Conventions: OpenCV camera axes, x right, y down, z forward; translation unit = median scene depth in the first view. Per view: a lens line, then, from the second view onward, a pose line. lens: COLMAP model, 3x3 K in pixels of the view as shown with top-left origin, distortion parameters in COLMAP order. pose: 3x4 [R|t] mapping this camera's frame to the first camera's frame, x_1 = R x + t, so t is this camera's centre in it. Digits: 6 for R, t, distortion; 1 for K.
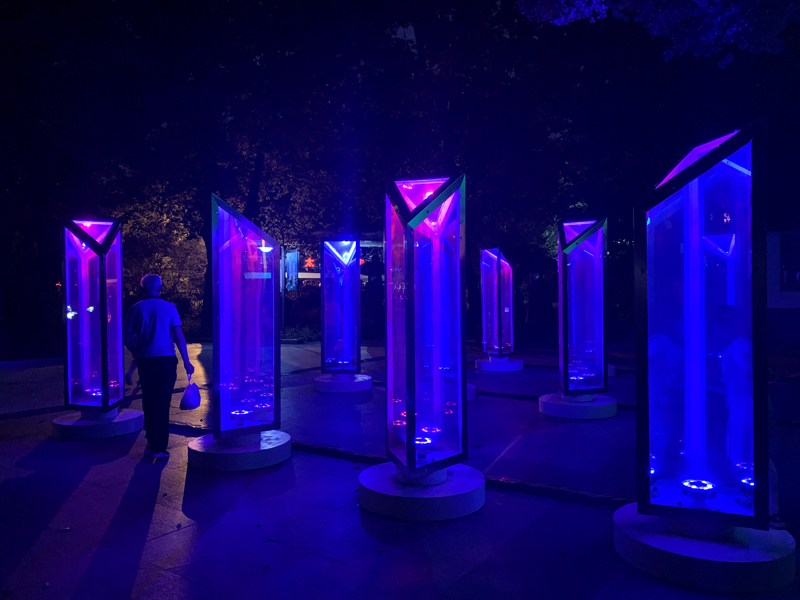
lens RADIAL K [[606.4, 0, 400.0], [0, 606.4, 300.0], [0, 0, 1]] dist [0.033878, -0.074350]
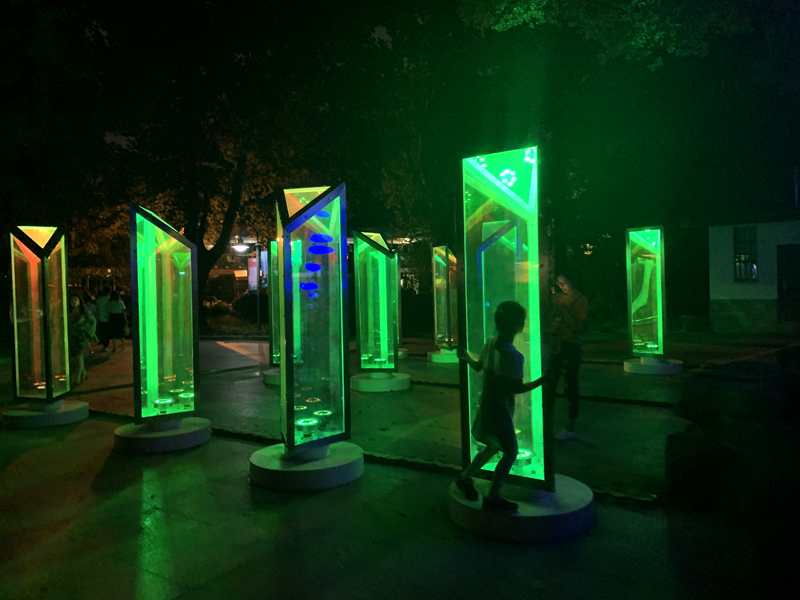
lens RADIAL K [[606.4, 0, 400.0], [0, 606.4, 300.0], [0, 0, 1]] dist [0.033878, -0.074350]
pose [[0.999907, -0.013290, 0.002927, 0.087881], [0.013271, 0.999891, 0.006412, 0.001041], [-0.003012, -0.006372, 0.999975, -0.051066]]
